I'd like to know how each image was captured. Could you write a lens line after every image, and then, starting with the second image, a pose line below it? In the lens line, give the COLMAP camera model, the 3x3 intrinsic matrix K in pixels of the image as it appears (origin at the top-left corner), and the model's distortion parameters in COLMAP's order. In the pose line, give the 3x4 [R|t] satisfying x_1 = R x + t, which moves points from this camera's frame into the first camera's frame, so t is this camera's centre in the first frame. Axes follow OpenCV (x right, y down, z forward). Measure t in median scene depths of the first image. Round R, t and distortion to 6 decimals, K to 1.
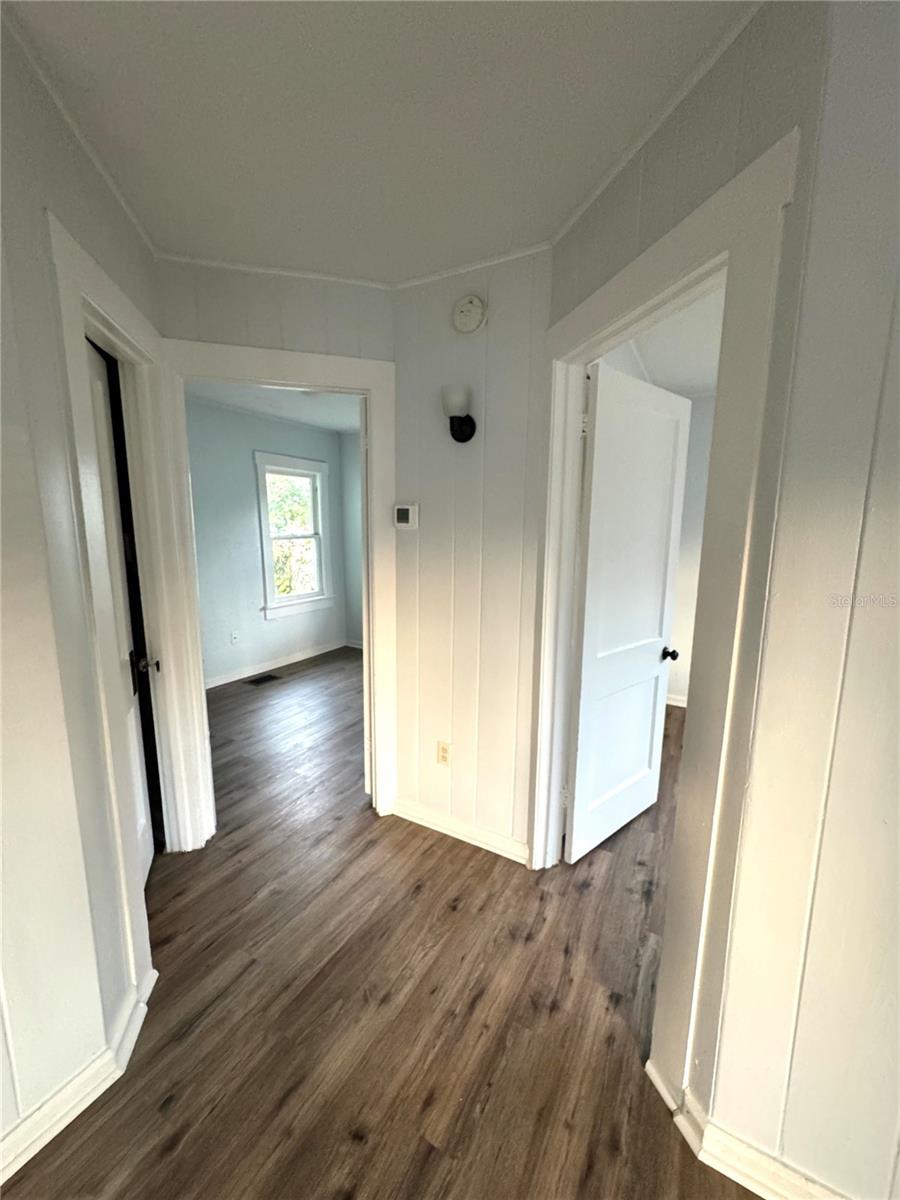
lens RADIAL K [[485.9, 0, 443.1], [0, 485.9, 601.7], [0, 0, 1]] dist [0.001439, 0.000328]
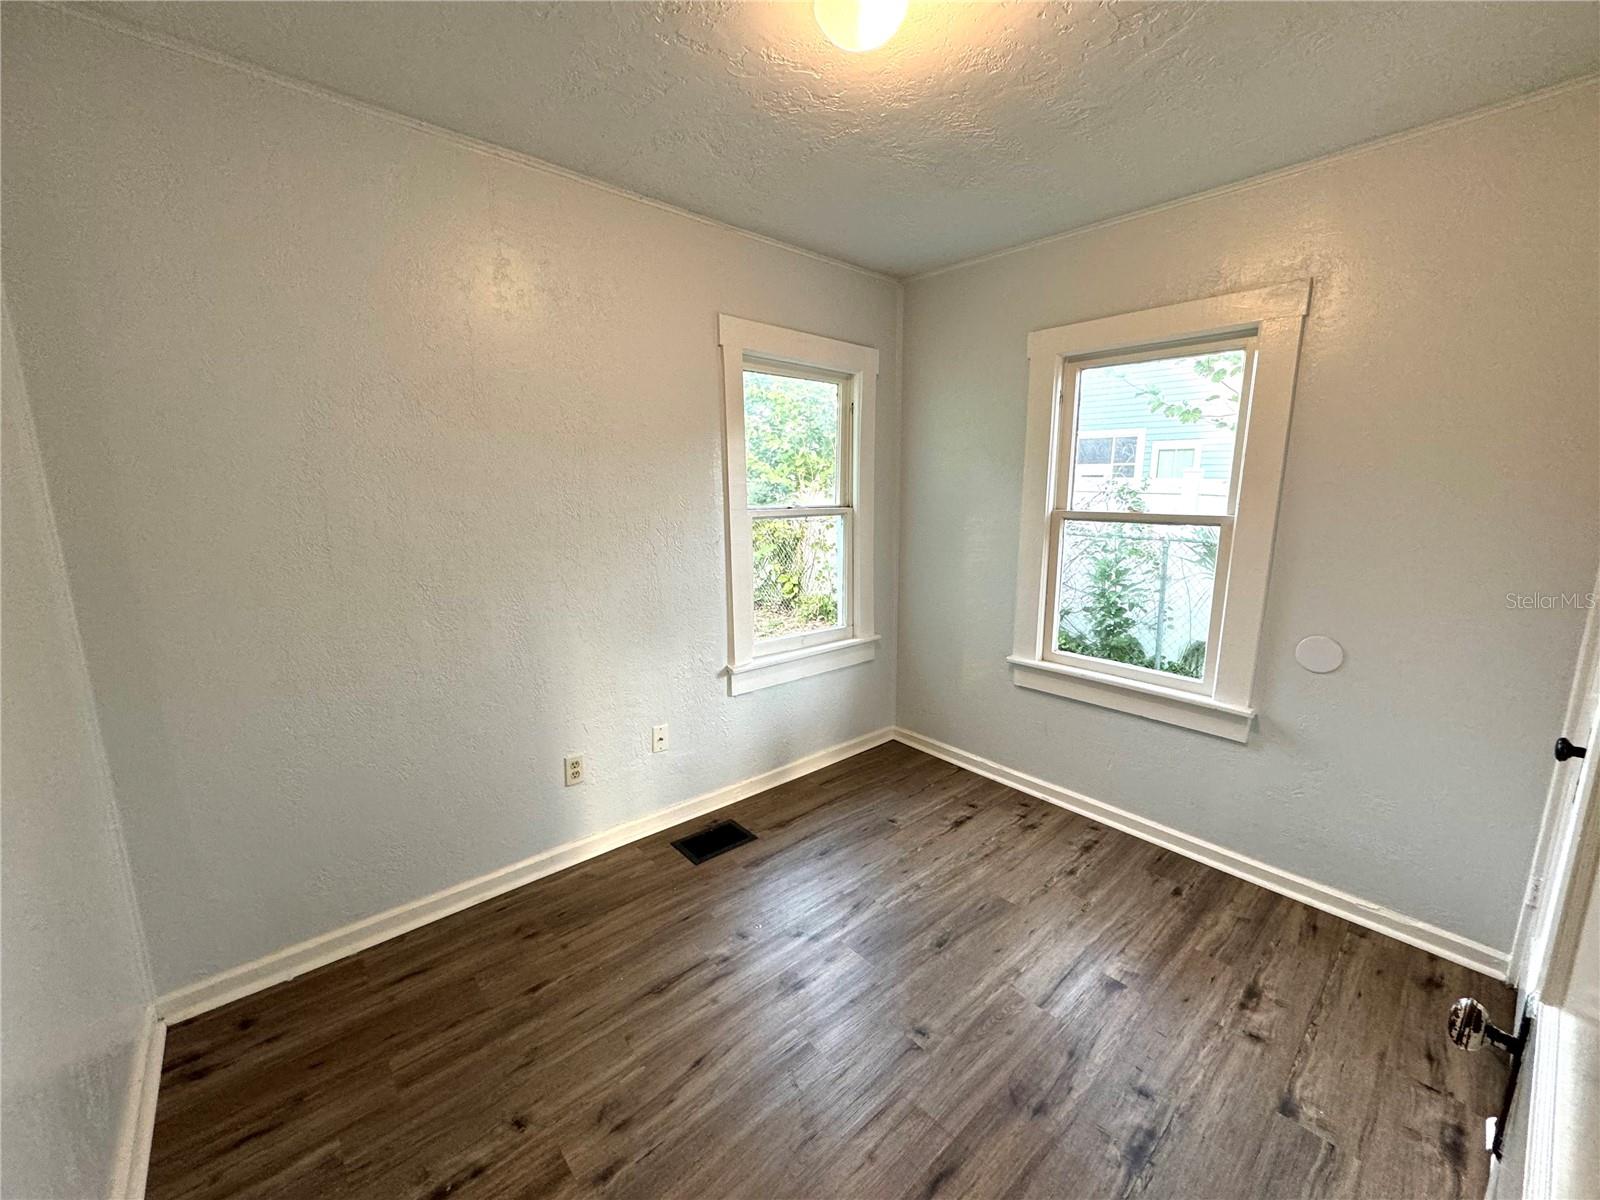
lens RADIAL K [[647.8, 0, 796.3], [0, 647.8, 601.7], [0, 0, 1]] dist [0.001439, 0.000328]
pose [[0.948192, 0.050751, -0.313617, -0.106964], [-0.045439, 0.998673, 0.024229, -0.060416], [0.314431, -0.008723, 0.949240, 0.394619]]
